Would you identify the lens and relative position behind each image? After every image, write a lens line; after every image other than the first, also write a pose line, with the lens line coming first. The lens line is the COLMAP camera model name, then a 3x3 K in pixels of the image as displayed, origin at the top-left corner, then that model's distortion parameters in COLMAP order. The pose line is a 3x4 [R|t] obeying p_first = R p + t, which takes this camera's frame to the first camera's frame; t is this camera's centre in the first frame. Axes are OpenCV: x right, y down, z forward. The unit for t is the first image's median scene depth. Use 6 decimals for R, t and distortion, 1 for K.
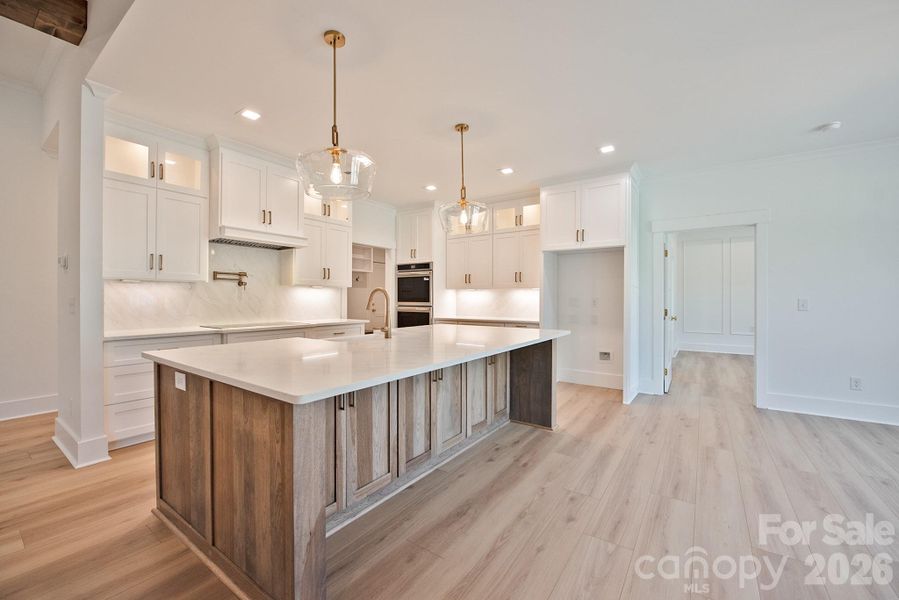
lens RADIAL K [[380.9, 0, 452.1], [0, 380.9, 301.9], [0, 0, 1]] dist [-0.016978, 0.000803]
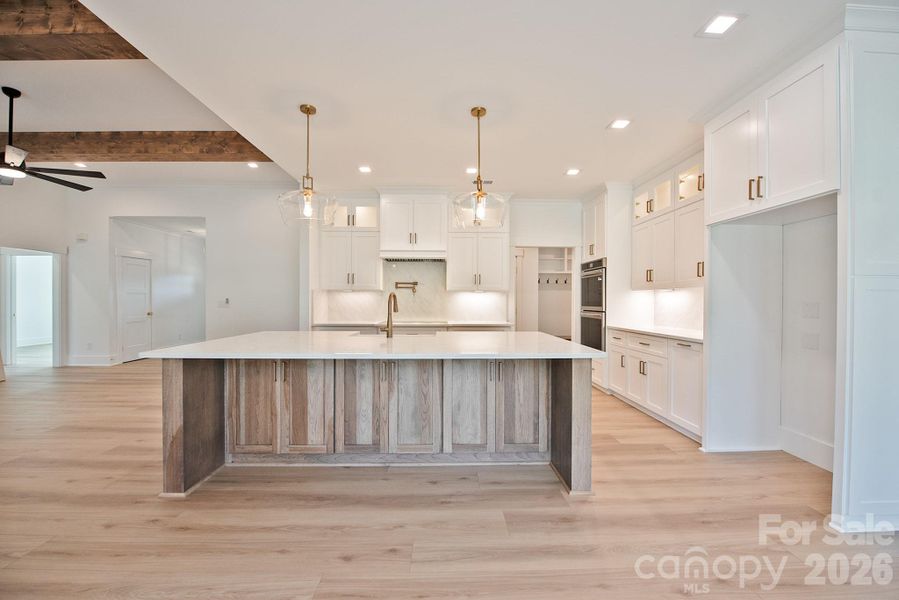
lens RADIAL K [[372.7, 0, 440.3], [0, 372.7, 301.7], [0, 0, 1]] dist [-0.018217, -0.000076]
pose [[0.559572, 0.001368, -0.828780, 0.651958], [-0.009662, 0.999941, -0.004874, -0.004192], [0.828725, 0.010735, 0.559553, 0.405251]]
